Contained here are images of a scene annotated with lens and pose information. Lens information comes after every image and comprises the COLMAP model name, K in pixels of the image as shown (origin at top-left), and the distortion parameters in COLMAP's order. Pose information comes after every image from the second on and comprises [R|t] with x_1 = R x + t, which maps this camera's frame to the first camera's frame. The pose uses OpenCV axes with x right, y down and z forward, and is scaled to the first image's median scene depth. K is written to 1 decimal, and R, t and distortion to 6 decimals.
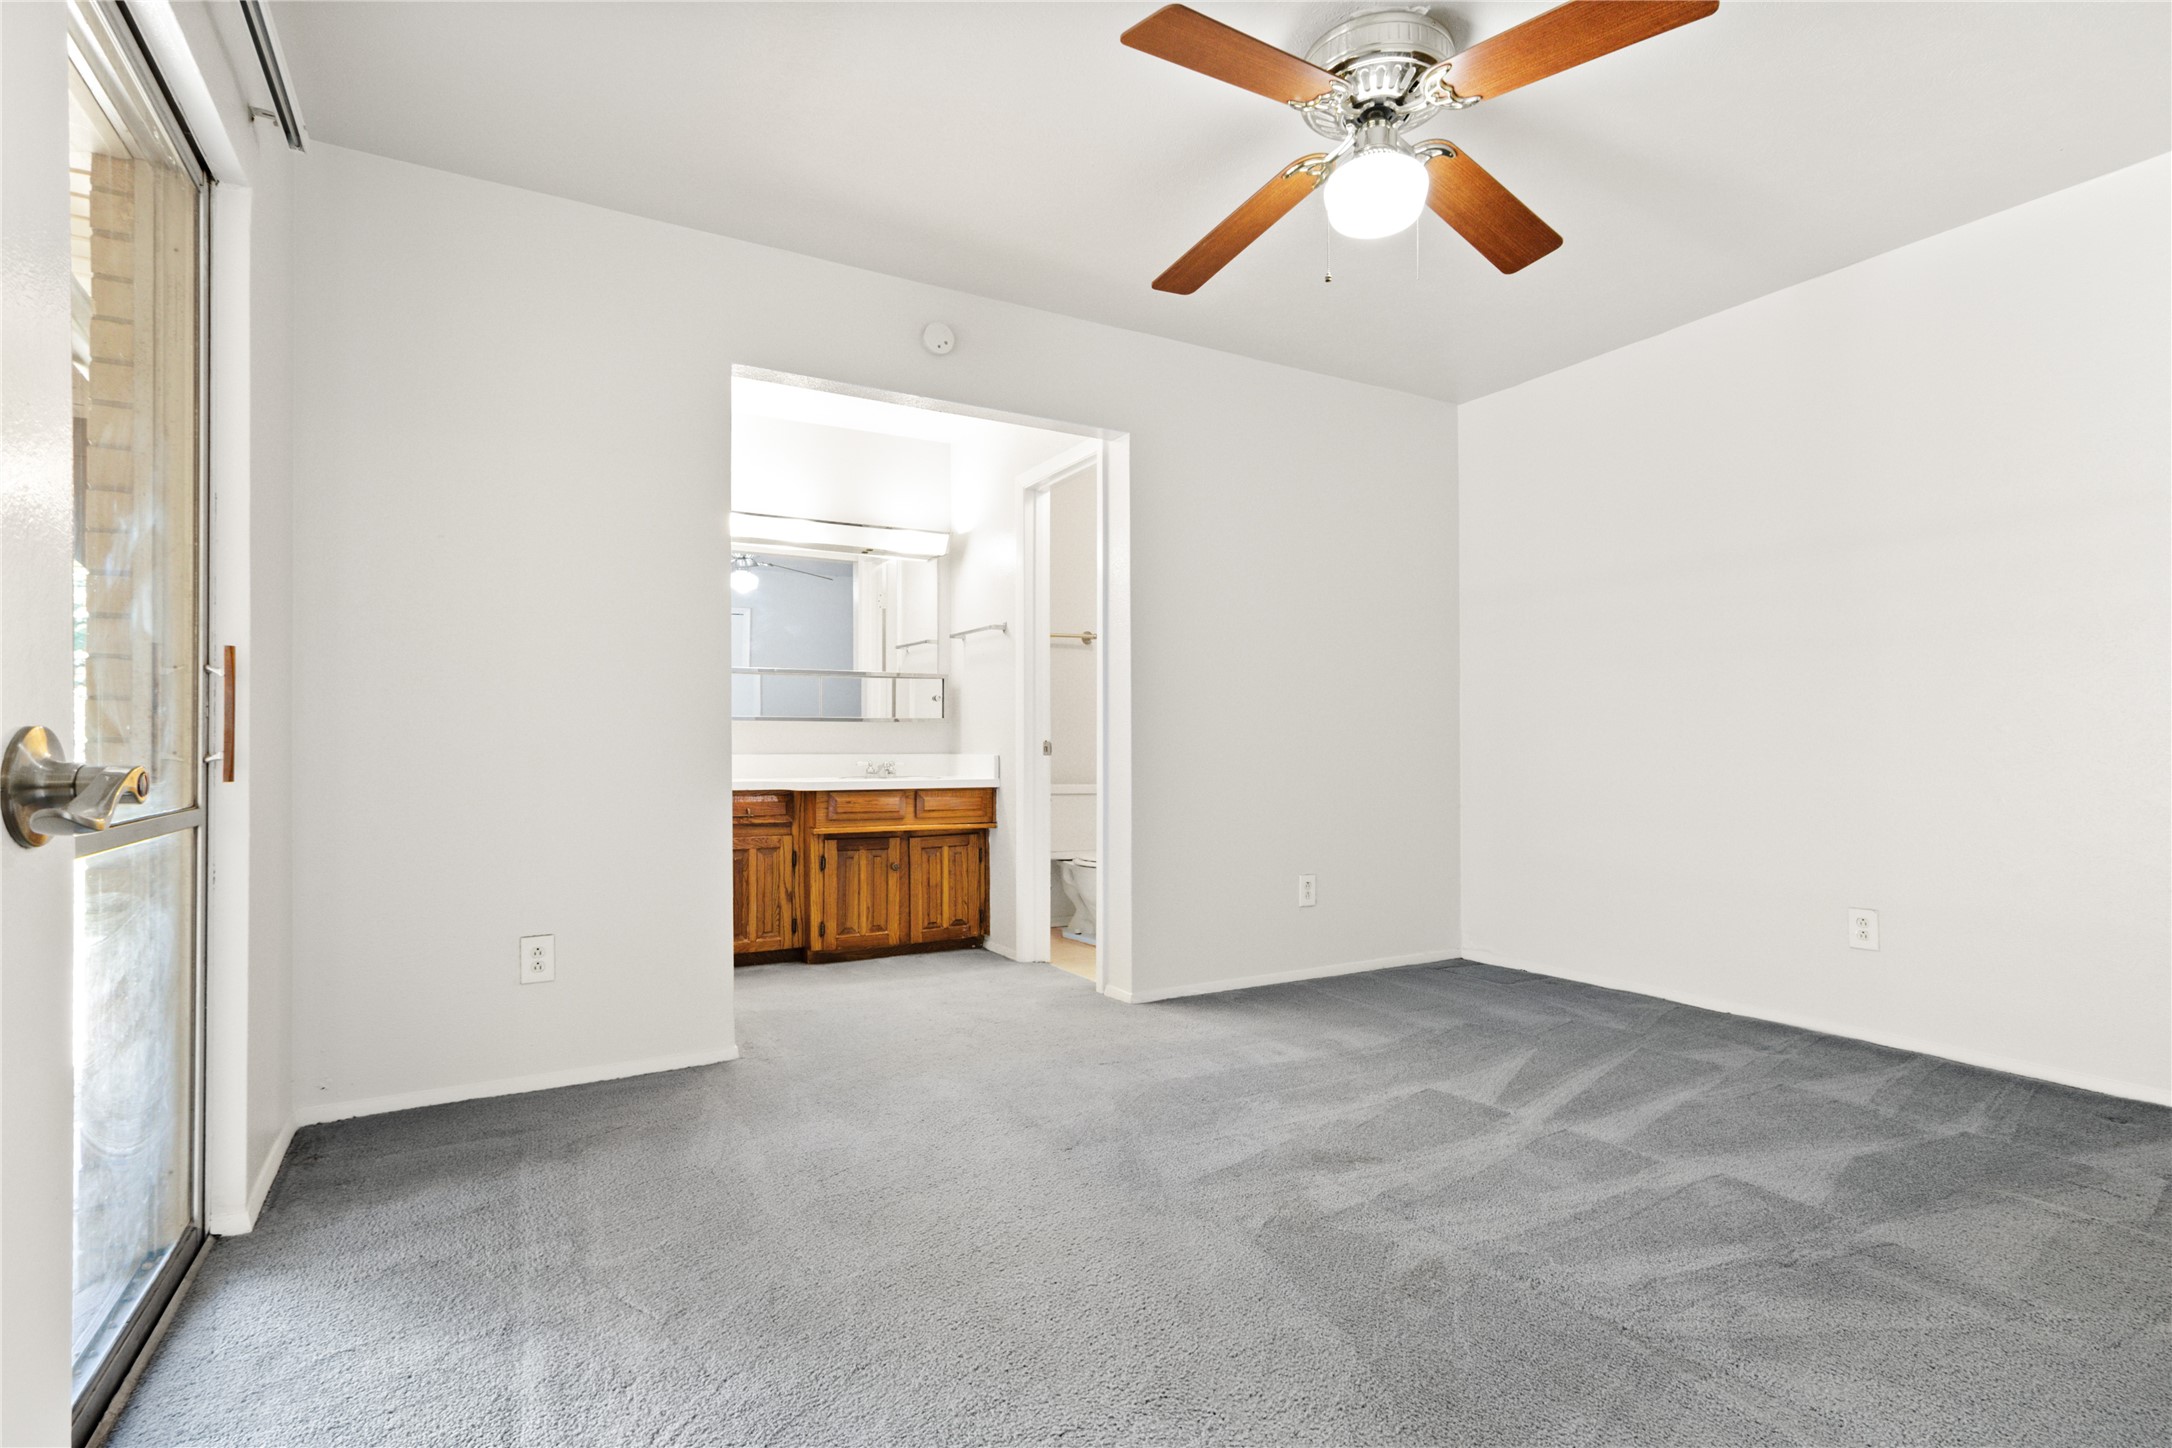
lens RADIAL K [[1076.7, 0, 1086.0], [0, 1076.7, 724.0], [0, 0, 1]] dist [0.002673, 0.000134]
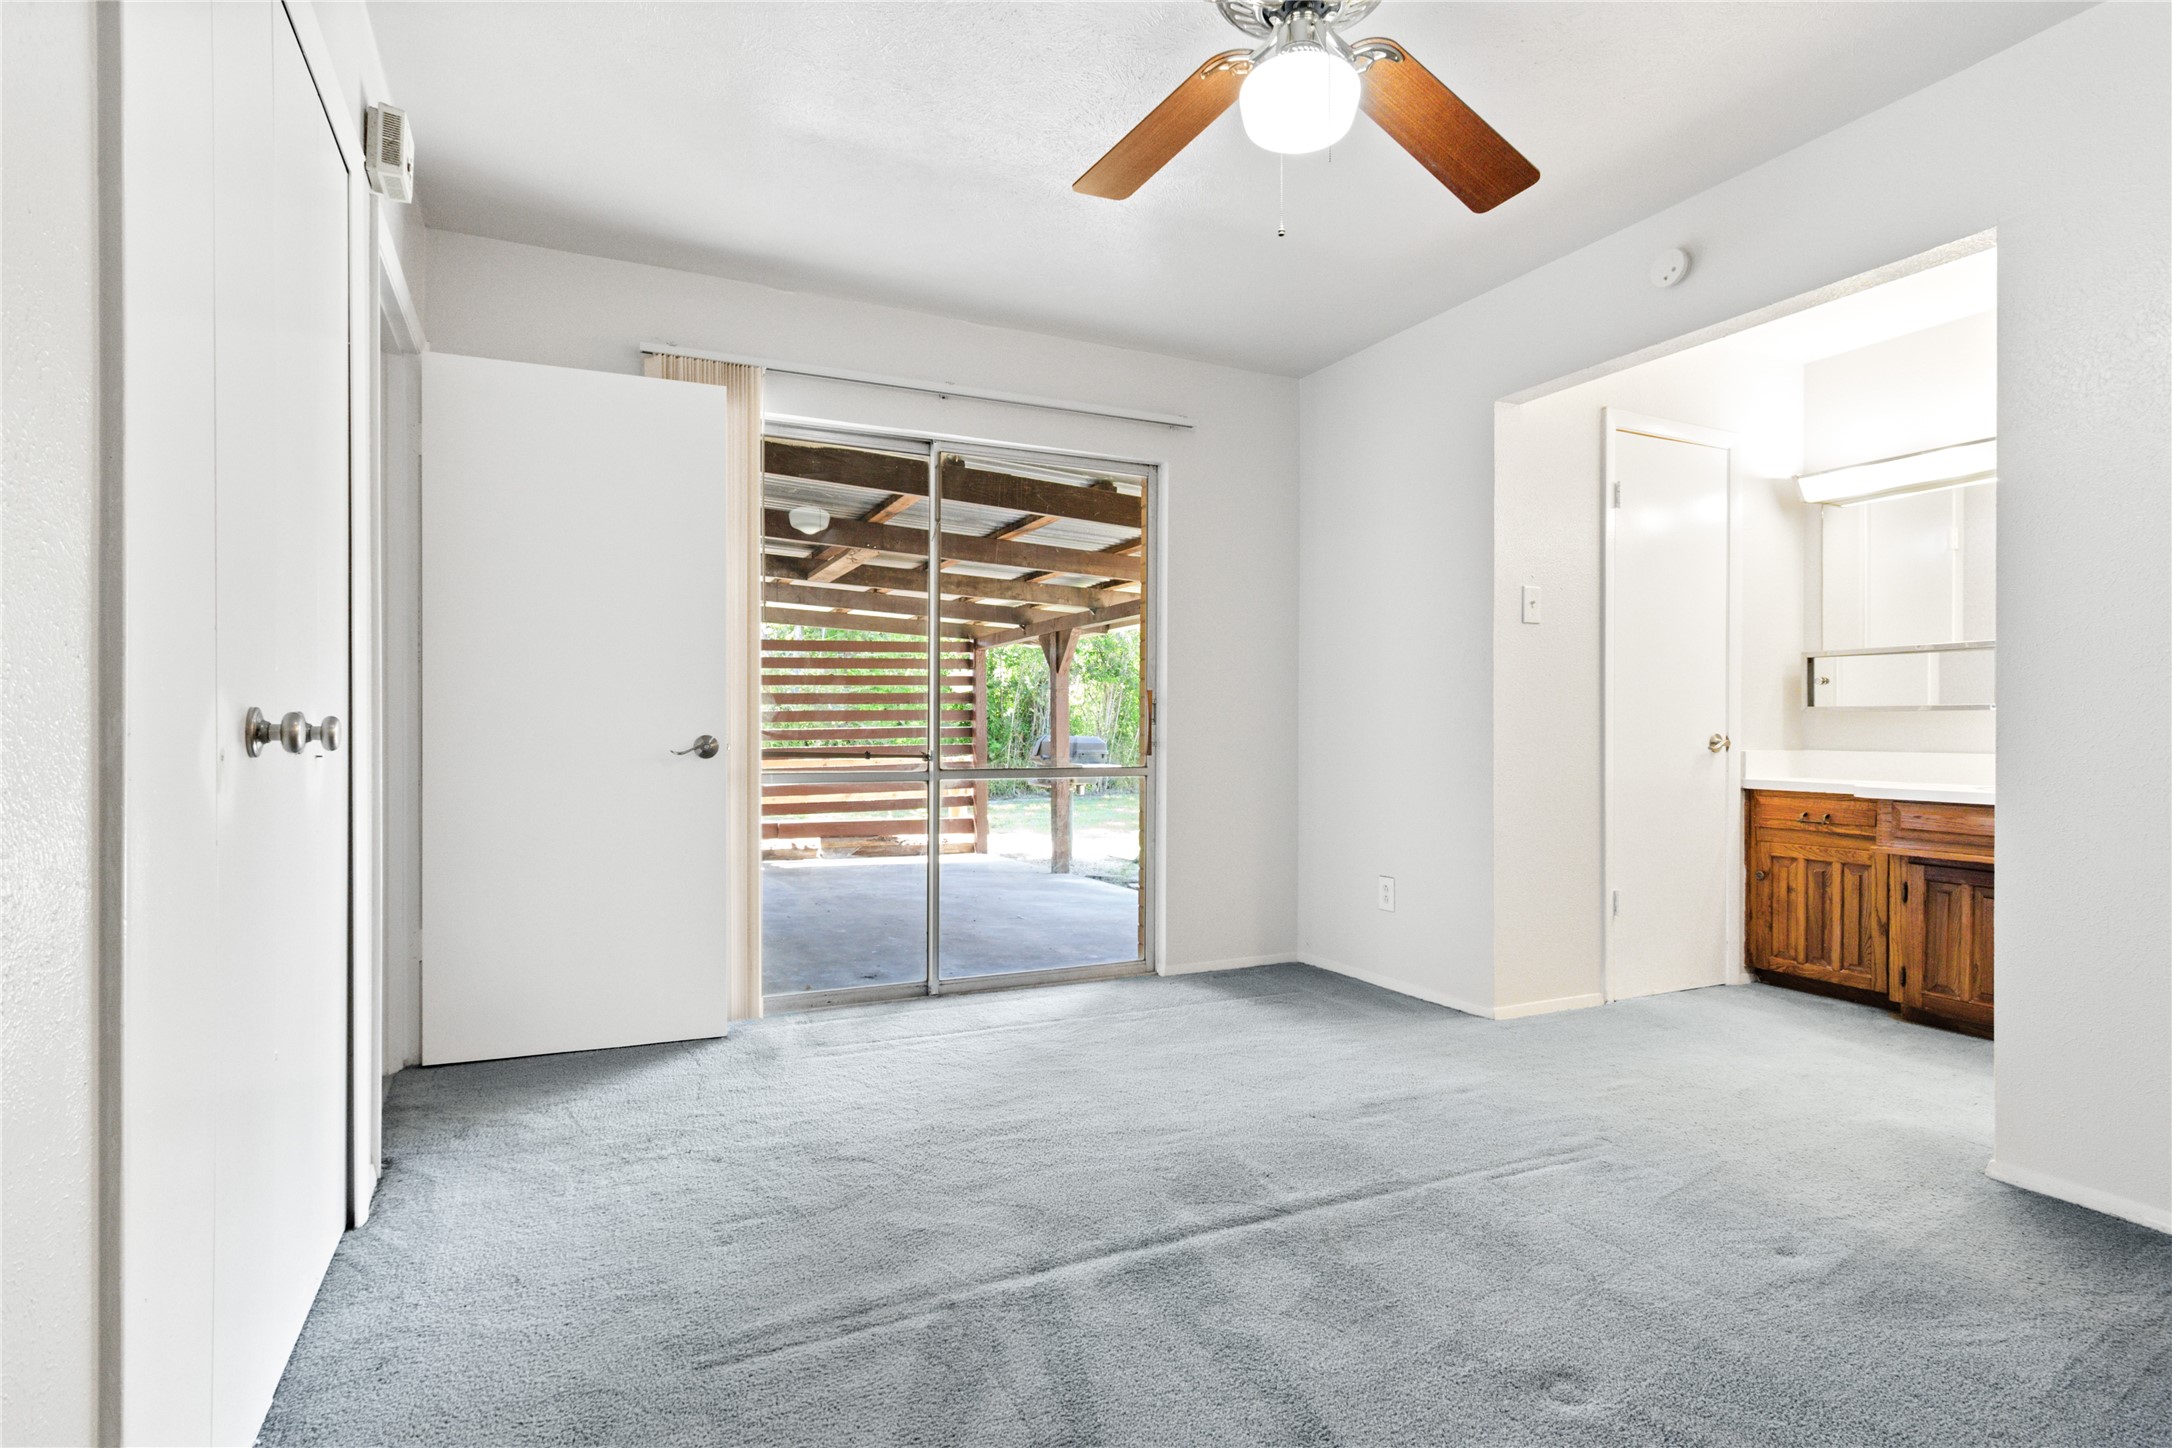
lens RADIAL K [[1084.3, 0, 1086.0], [0, 1084.3, 724.0], [0, 0, 1]] dist [-0.000076, 0.000185]
pose [[-0.053970, -0.004881, -0.998531, 0.621131], [0.013368, 0.999895, -0.005610, 0.002099], [0.998453, -0.013651, -0.053899, 0.475750]]
